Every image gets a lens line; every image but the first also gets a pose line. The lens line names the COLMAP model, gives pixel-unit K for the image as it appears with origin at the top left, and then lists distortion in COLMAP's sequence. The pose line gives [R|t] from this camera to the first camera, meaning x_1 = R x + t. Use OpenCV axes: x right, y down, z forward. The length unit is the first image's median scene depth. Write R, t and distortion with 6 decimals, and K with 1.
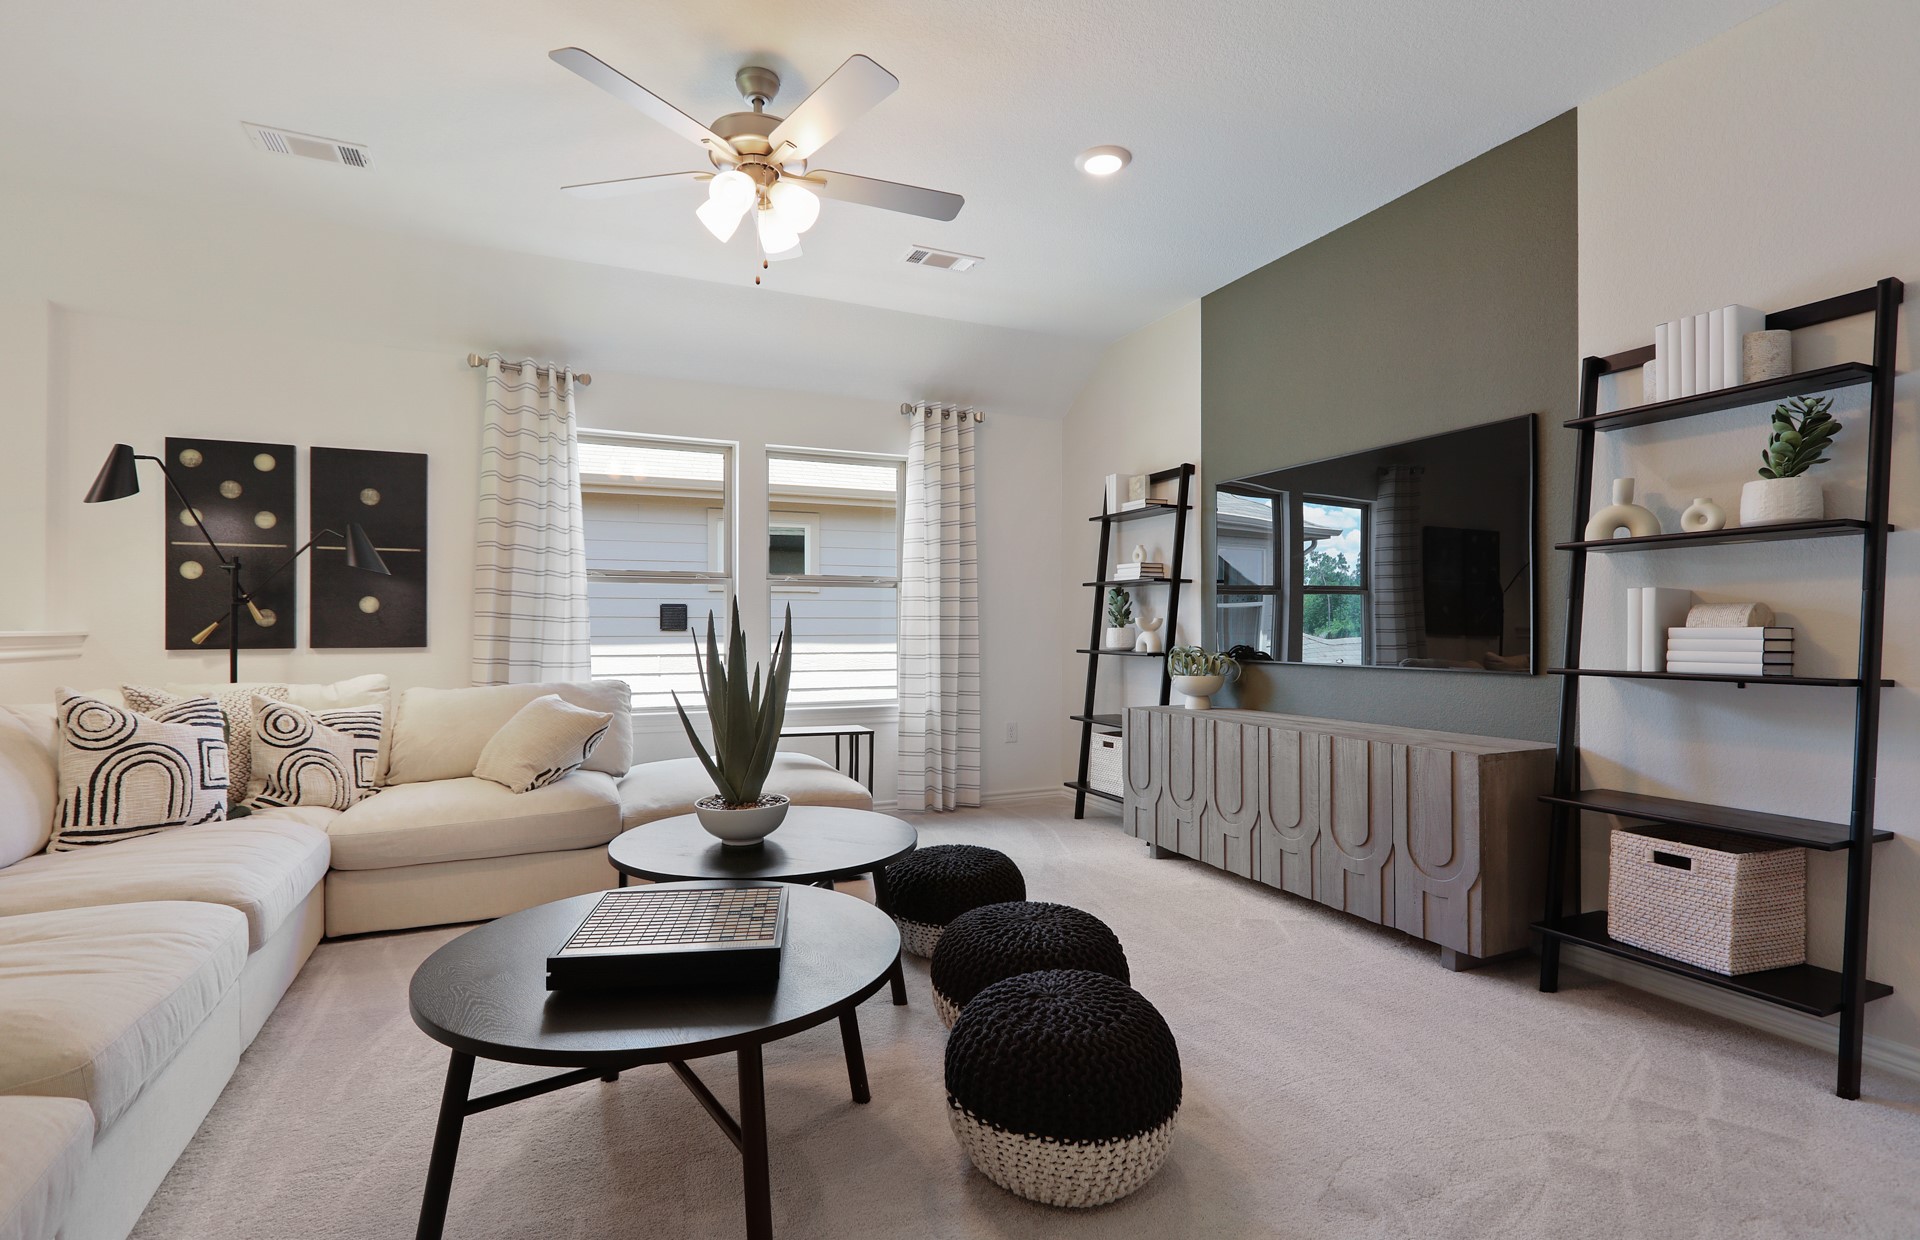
lens RADIAL K [[889.6, 0, 968.4], [0, 889.6, 627.1], [0, 0, 1]] dist [0.002926, 0.000078]
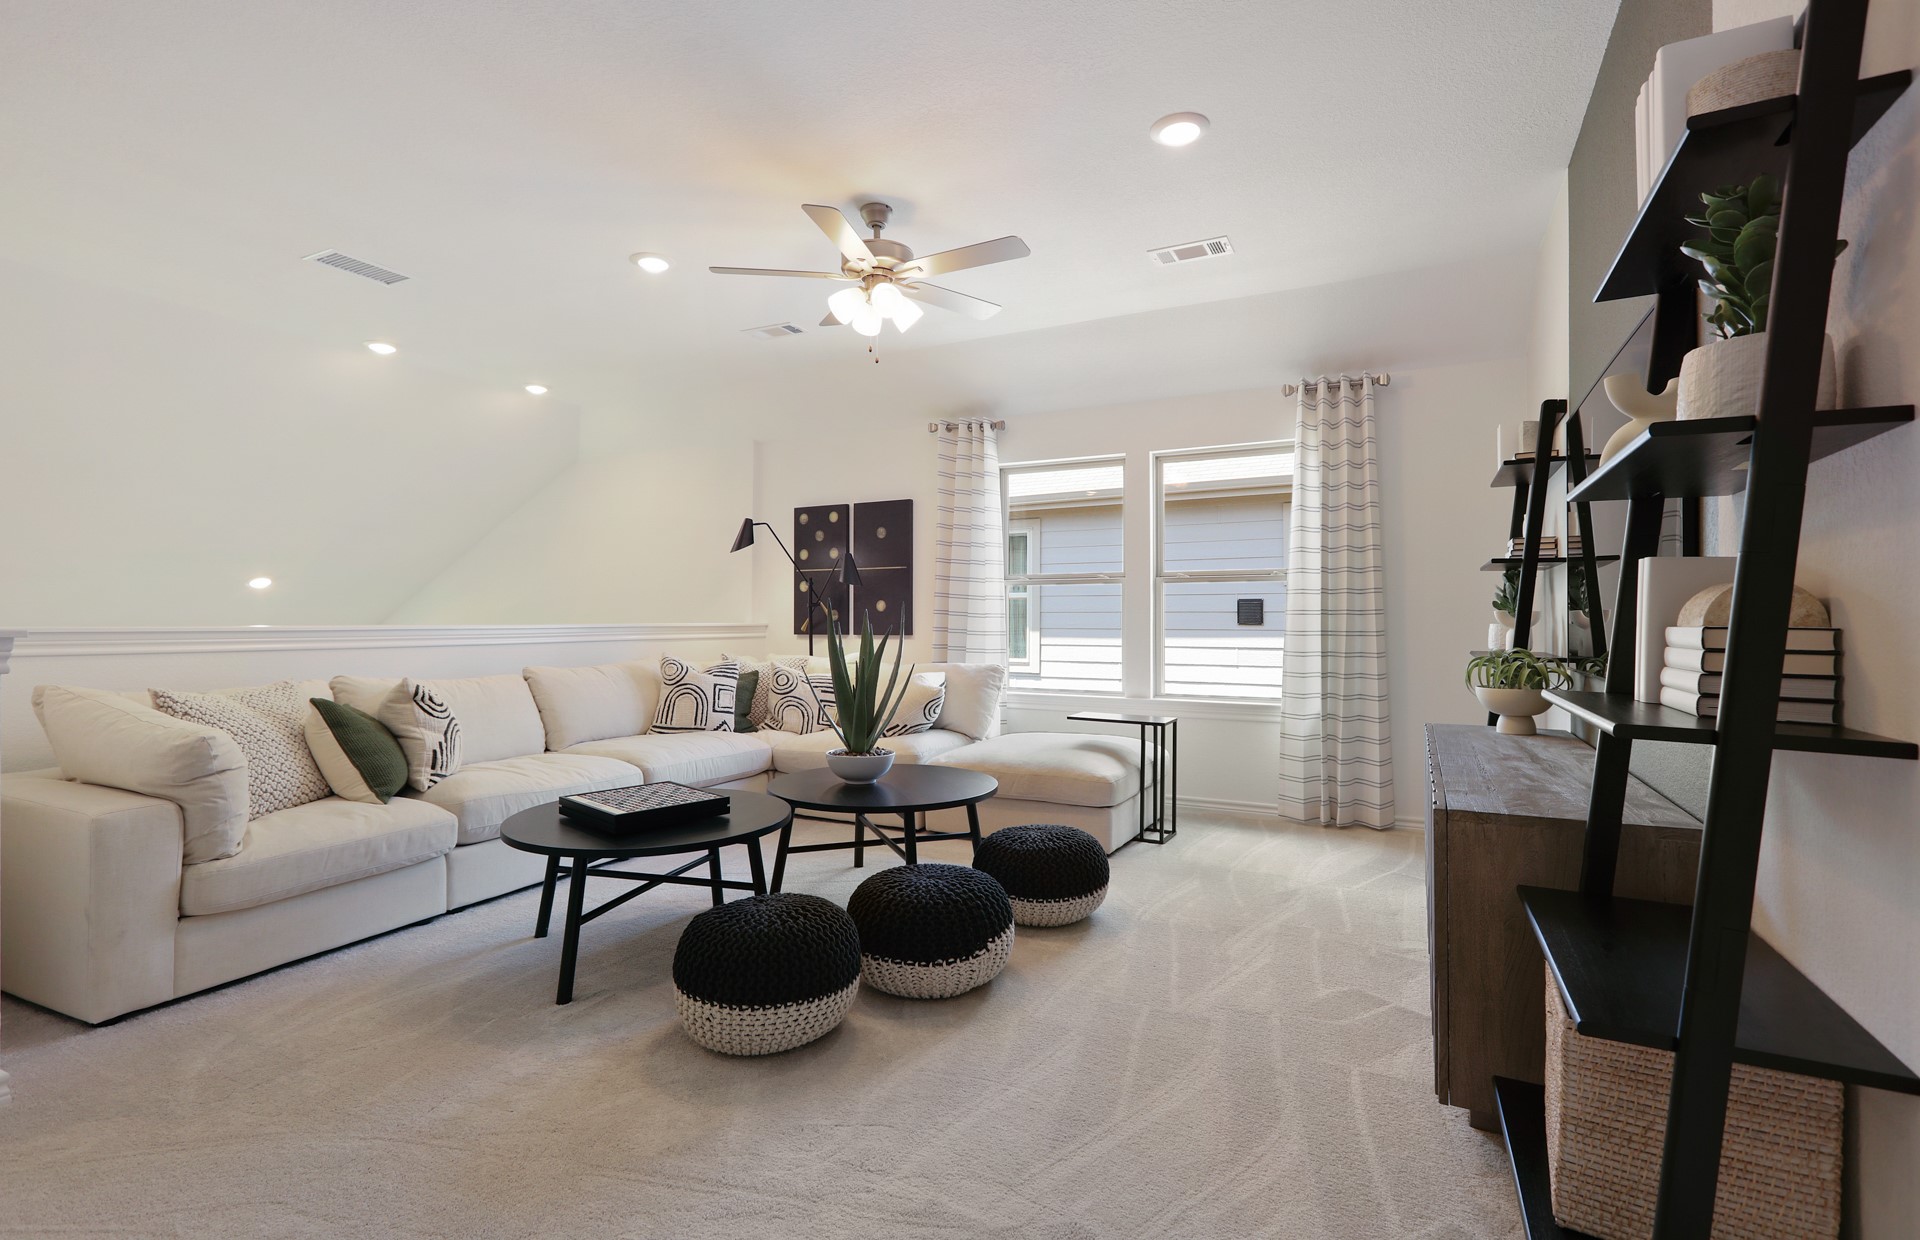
lens RADIAL K [[902.0, 0, 979.6], [0, 902.0, 611.8], [0, 0, 1]] dist [-0.002253, -0.000163]
pose [[0.629584, -0.005159, -0.776915, 0.573904], [-0.002489, 0.999959, -0.008657, -0.002620], [0.776929, 0.007384, 0.629546, 0.179778]]
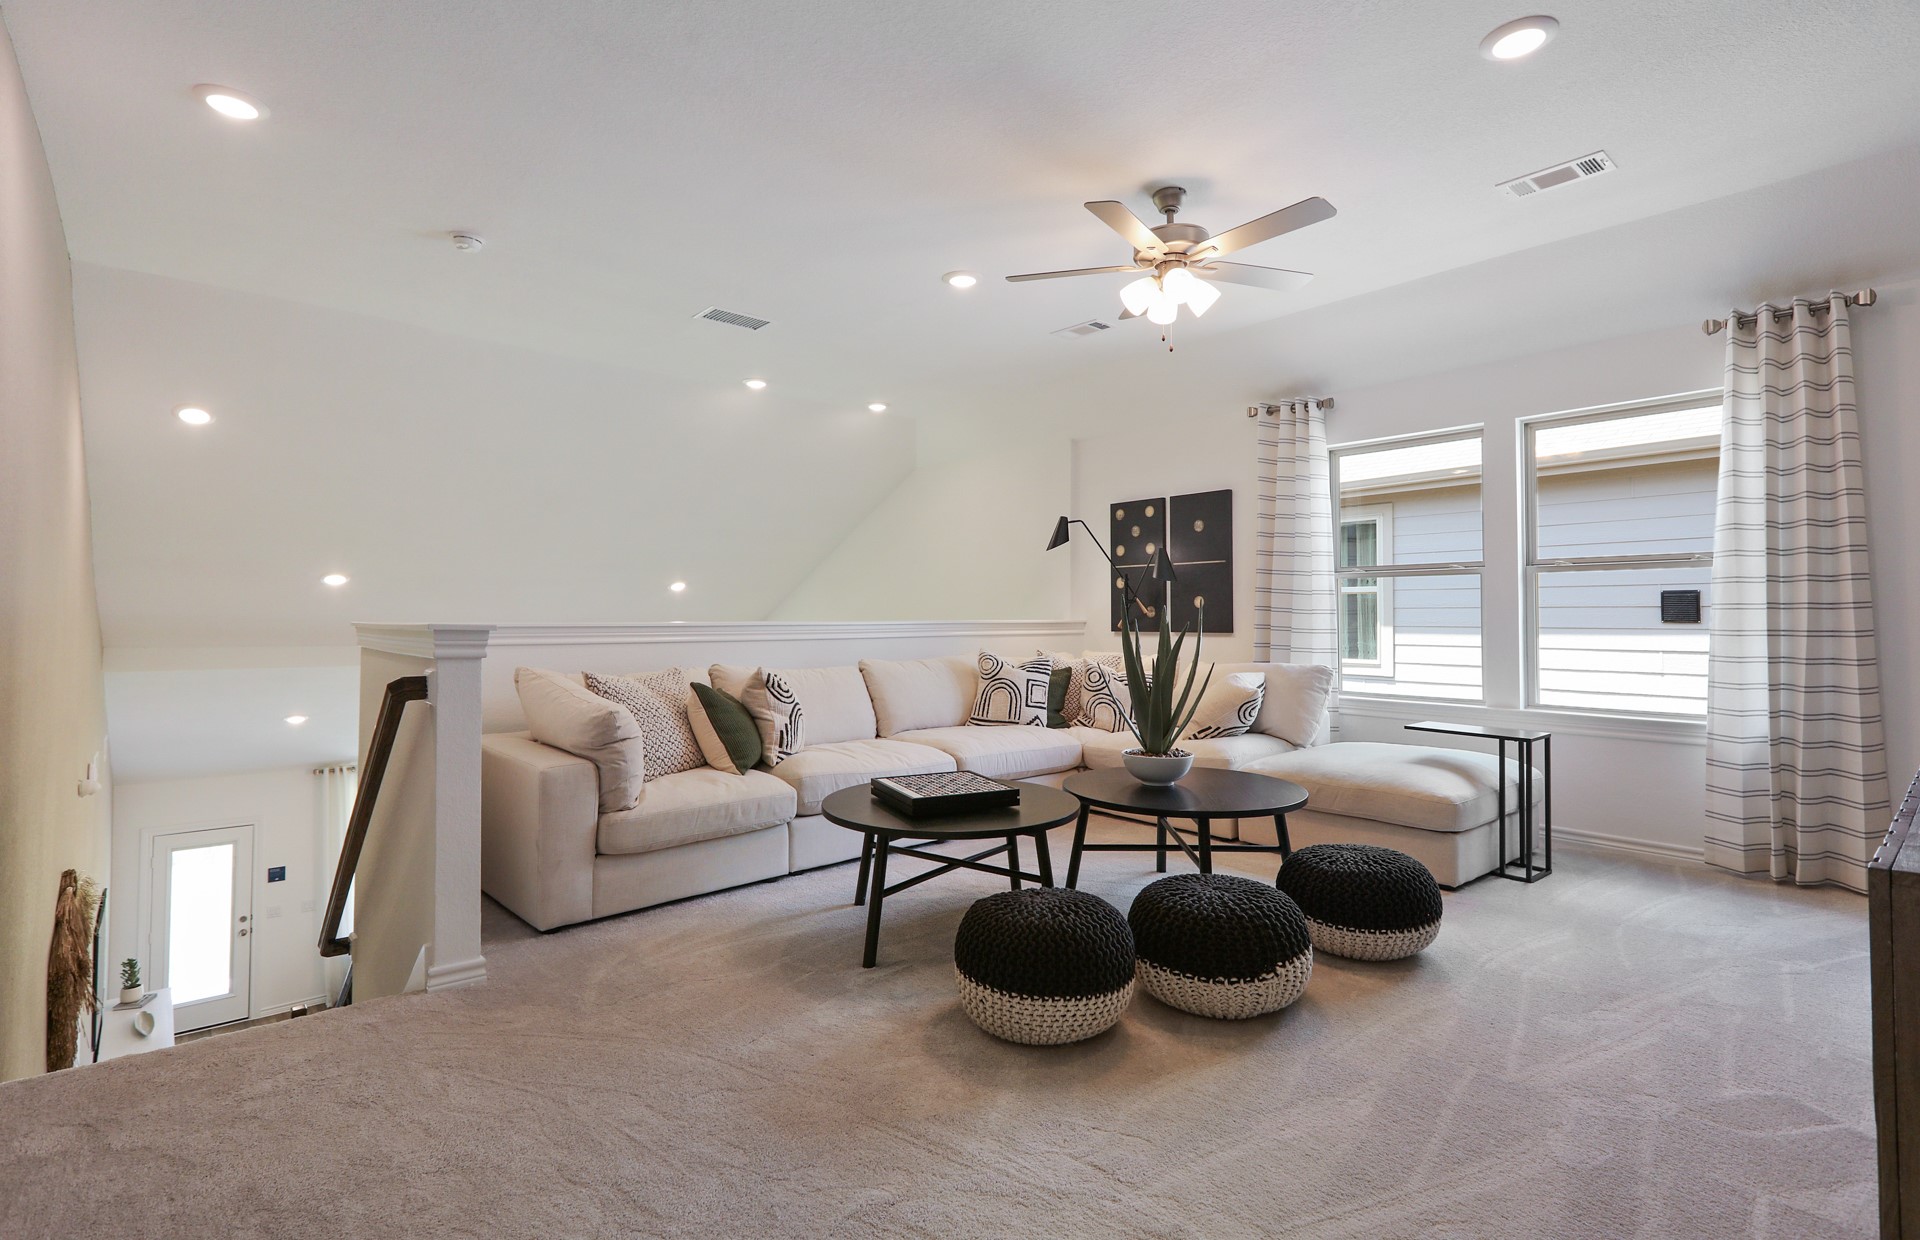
lens RADIAL K [[920.3, 0, 964.3], [0, 920.3, 598.1], [0, 0, 1]] dist [0.000967, -0.001889]
pose [[0.287447, -0.018435, -0.957619, 0.599857], [-0.000906, 0.999809, -0.019519, -0.002437], [0.957796, 0.006478, 0.287376, 0.216780]]
